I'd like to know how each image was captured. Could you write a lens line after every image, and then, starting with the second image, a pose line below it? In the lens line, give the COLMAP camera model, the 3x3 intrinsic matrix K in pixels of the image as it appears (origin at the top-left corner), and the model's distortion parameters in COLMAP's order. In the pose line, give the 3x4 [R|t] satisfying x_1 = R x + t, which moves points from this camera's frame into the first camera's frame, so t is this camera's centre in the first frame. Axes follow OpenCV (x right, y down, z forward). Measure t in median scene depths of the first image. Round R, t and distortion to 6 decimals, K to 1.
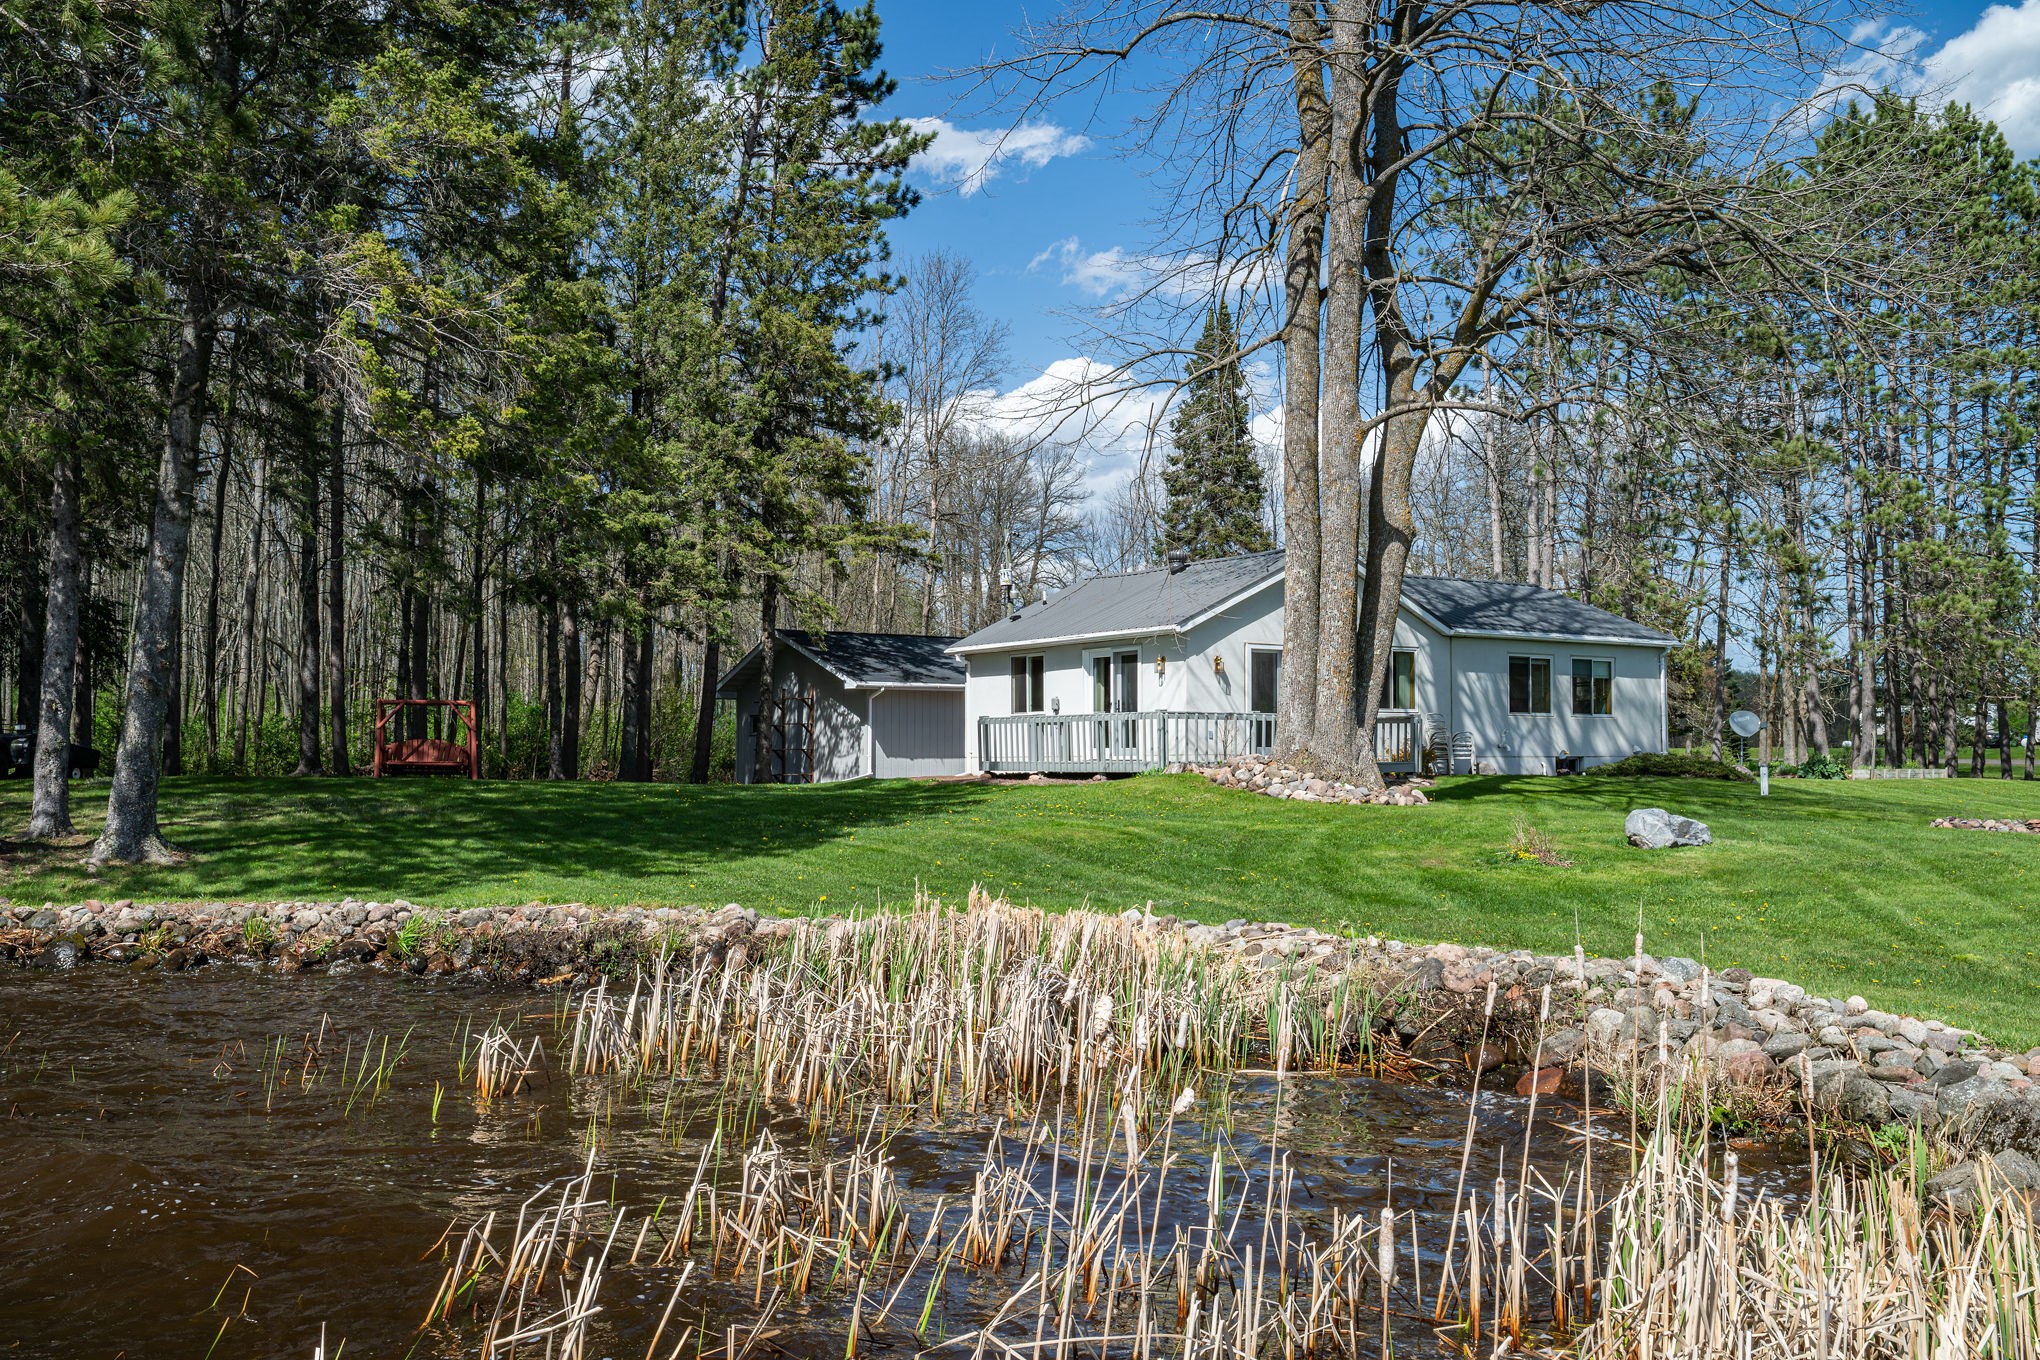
lens RADIAL K [[1999.3, 0, 1032.4], [0, 1999.3, 670.9], [0, 0, 1]] dist [-0.039653, 0.000000]
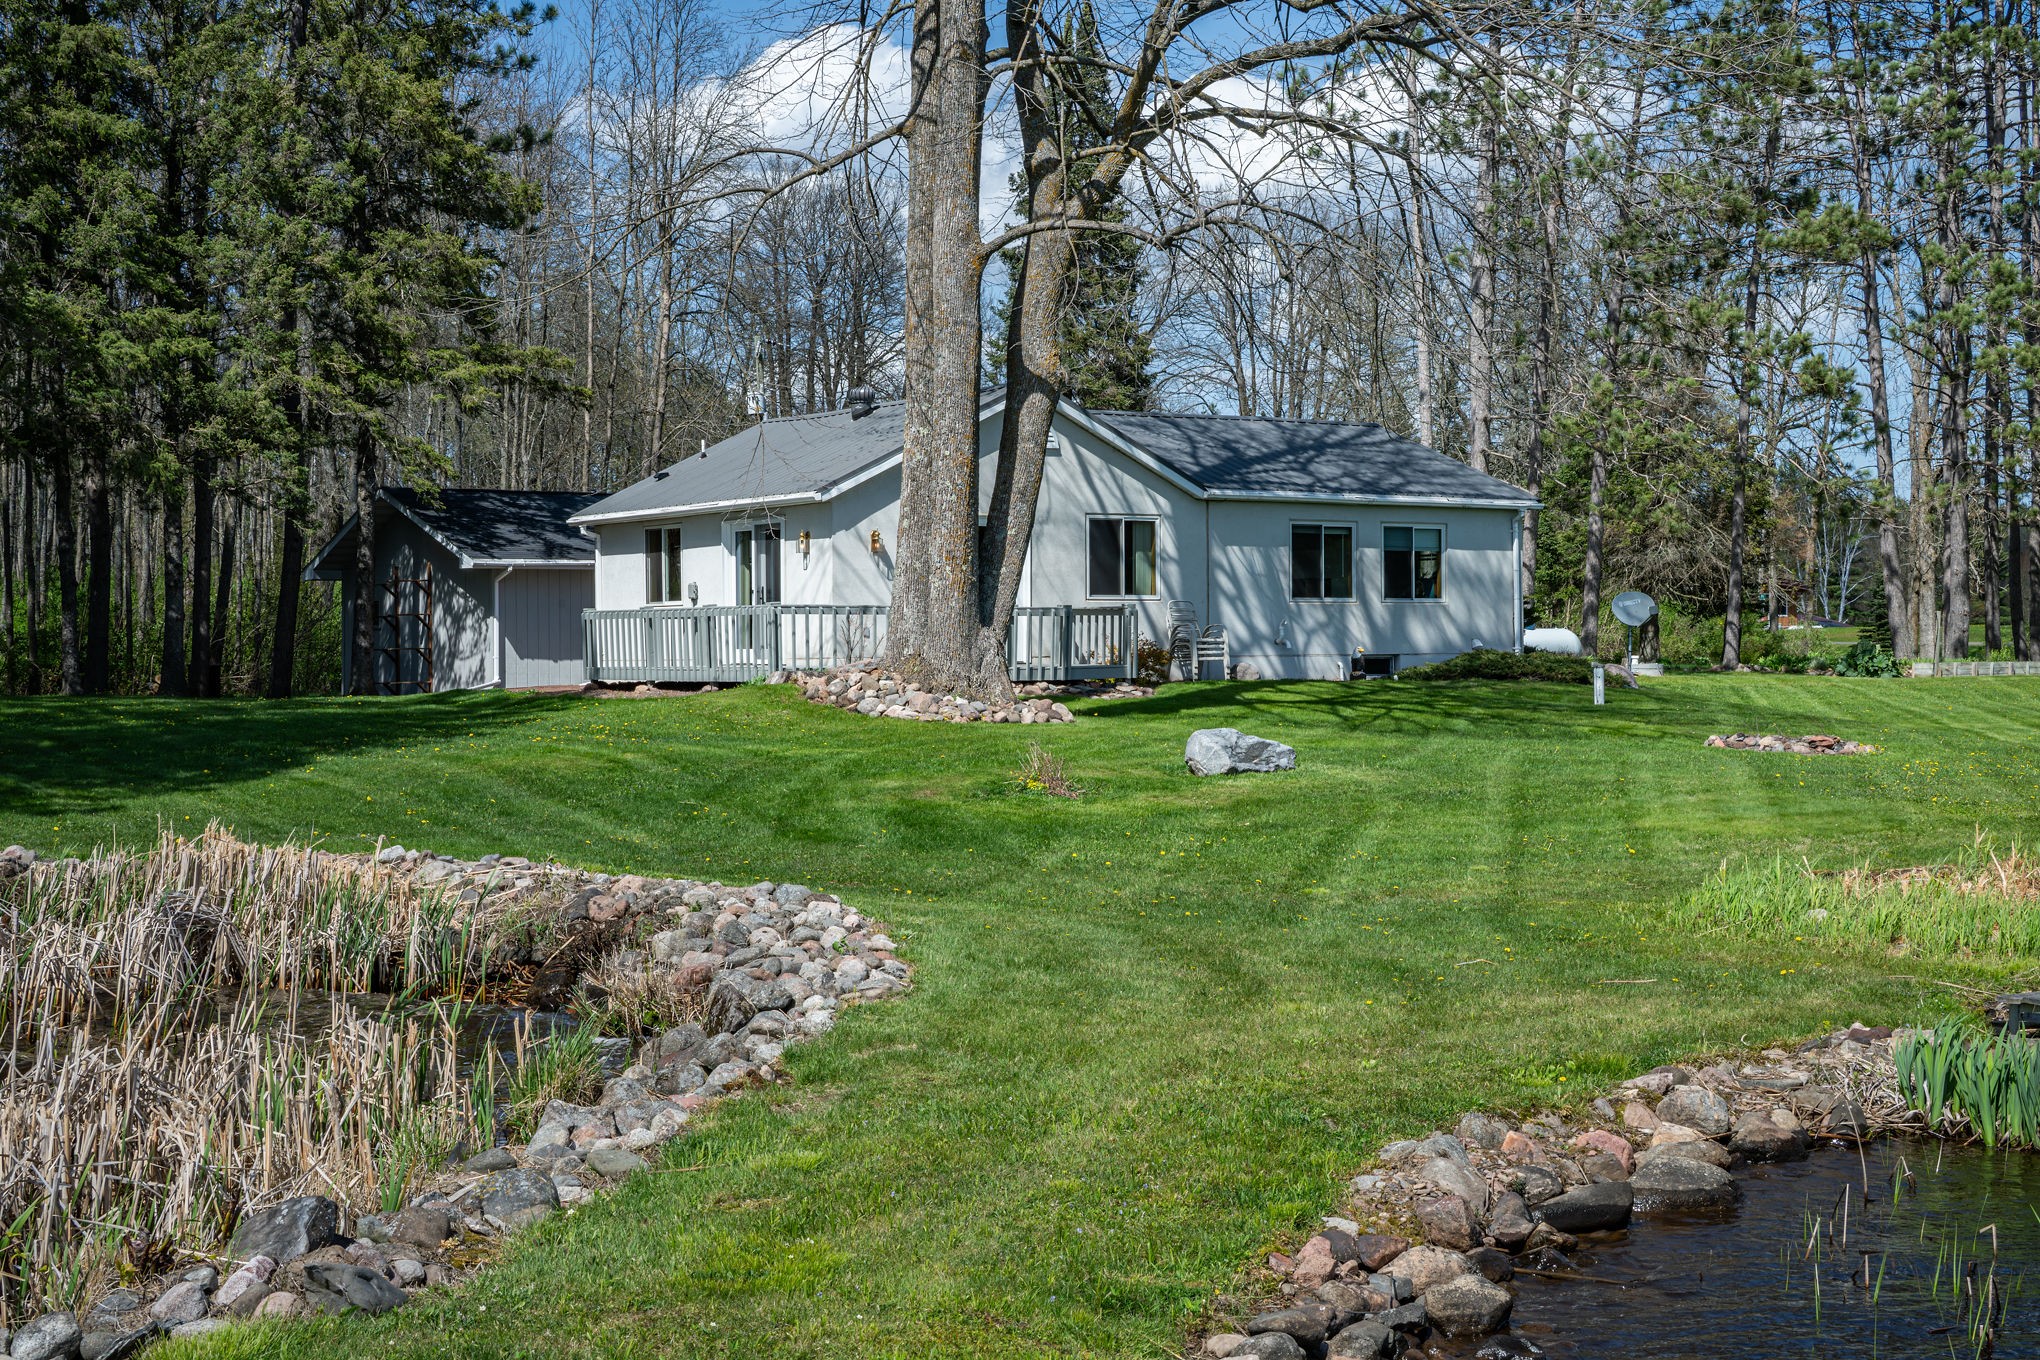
lens RADIAL K [[3010.8, 0, 1030.1], [0, 3010.8, 660.4], [0, 0, 1]] dist [-0.009181, 0.000000]
pose [[0.999928, -0.007288, 0.009510, 0.126248], [0.006802, 0.998718, 0.050163, -0.013701], [-0.009864, -0.050095, 0.998696, -0.155126]]
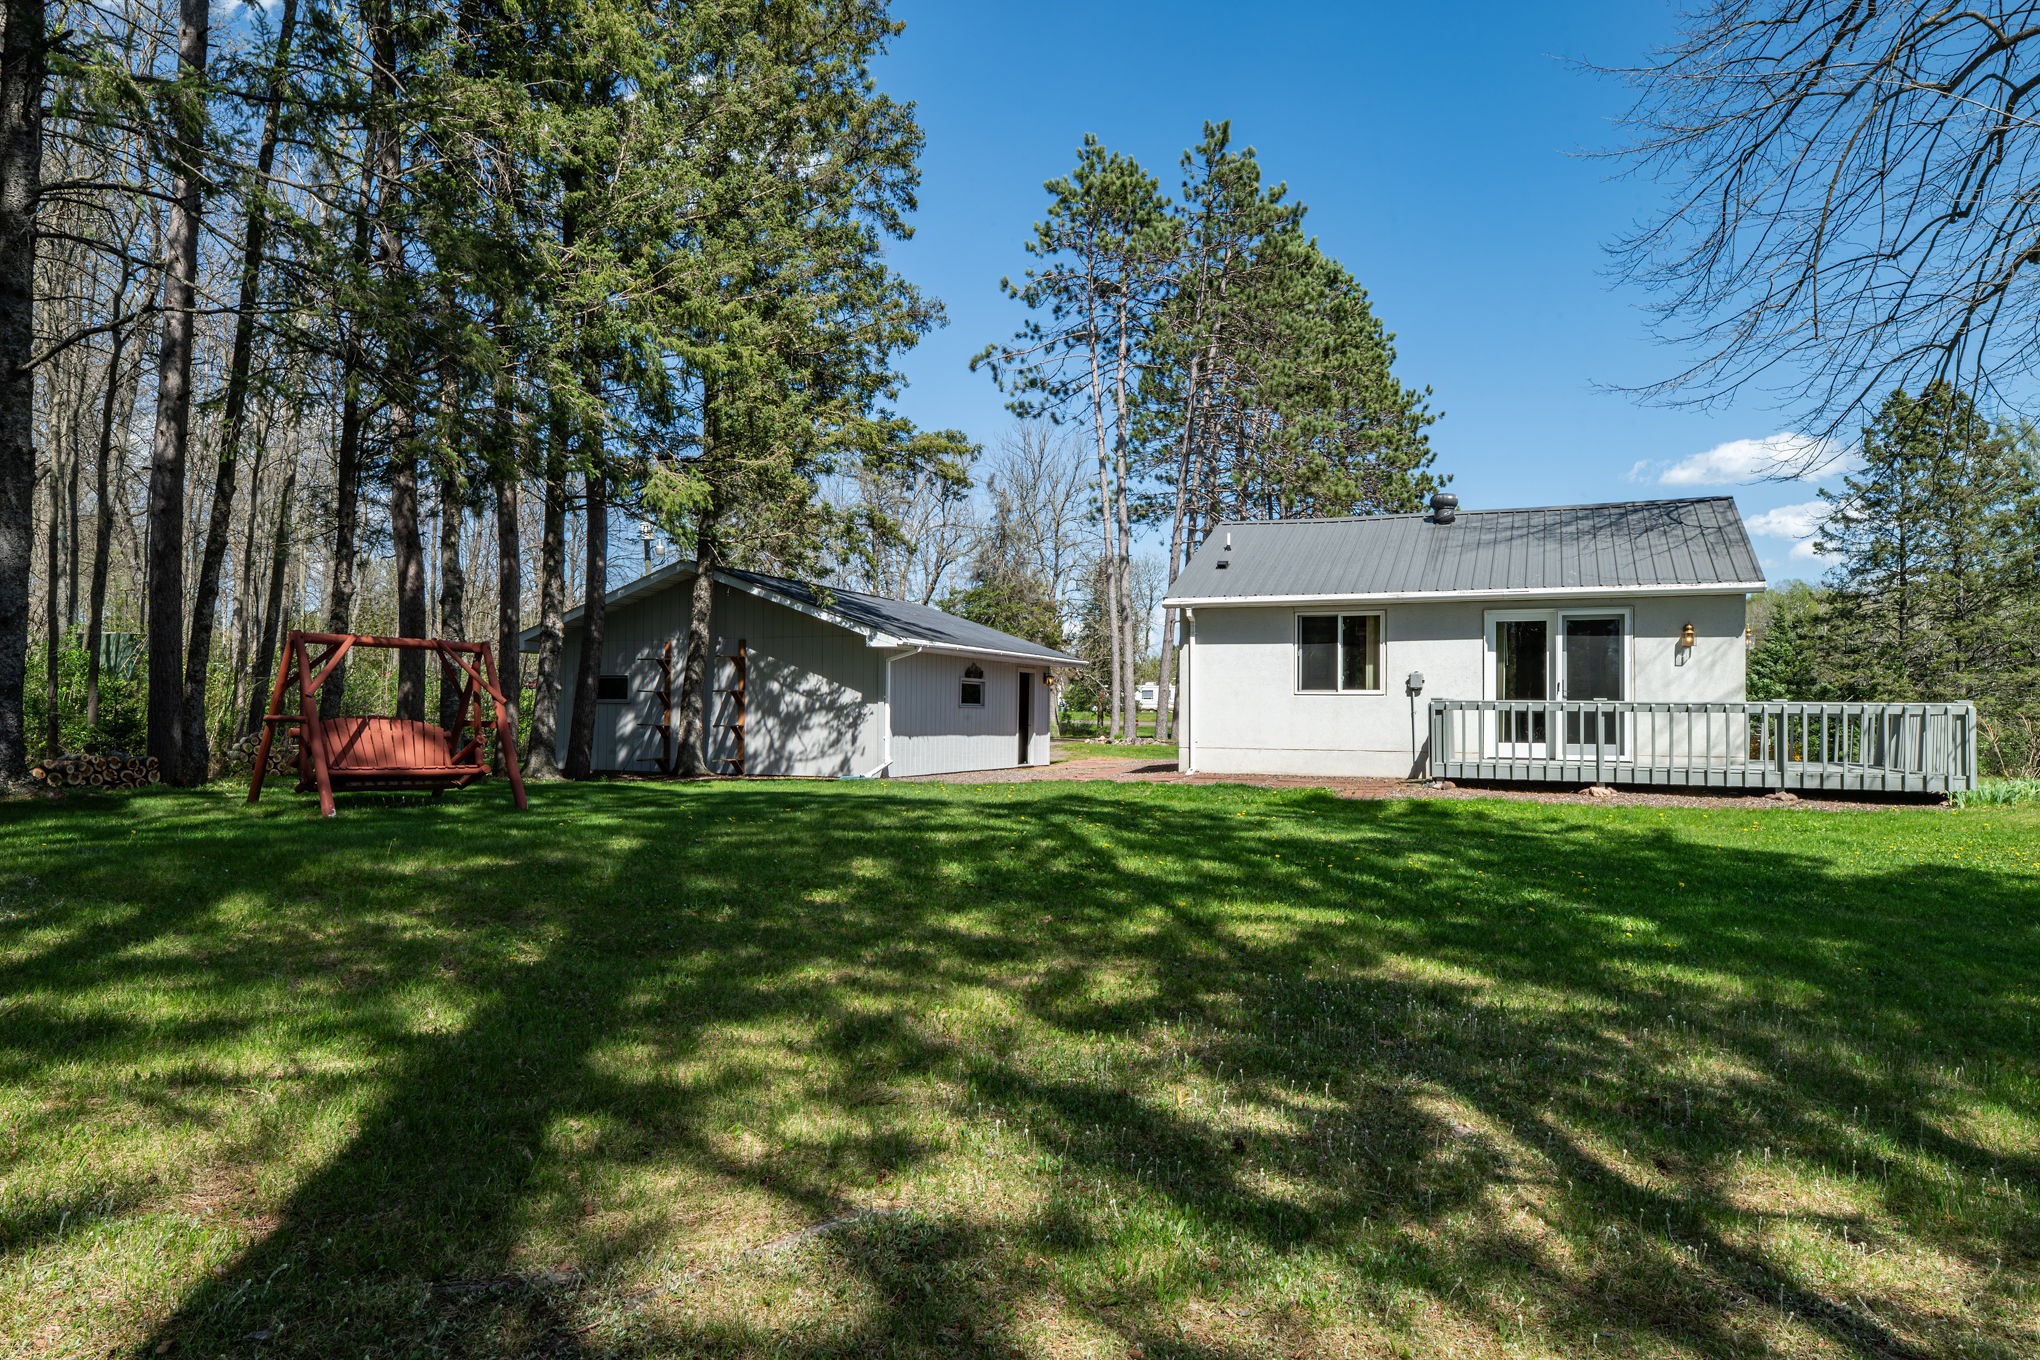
lens RADIAL K [[1327.1, 0, 1017.6], [0, 1327.1, 685.0], [0, 0, 1]] dist [0.005394, 0.000513]
pose [[0.795884, 0.027057, 0.604844, -0.391567], [-0.041985, 0.999063, 0.010553, 0.017645], [-0.603991, -0.033793, 0.796274, 0.676275]]
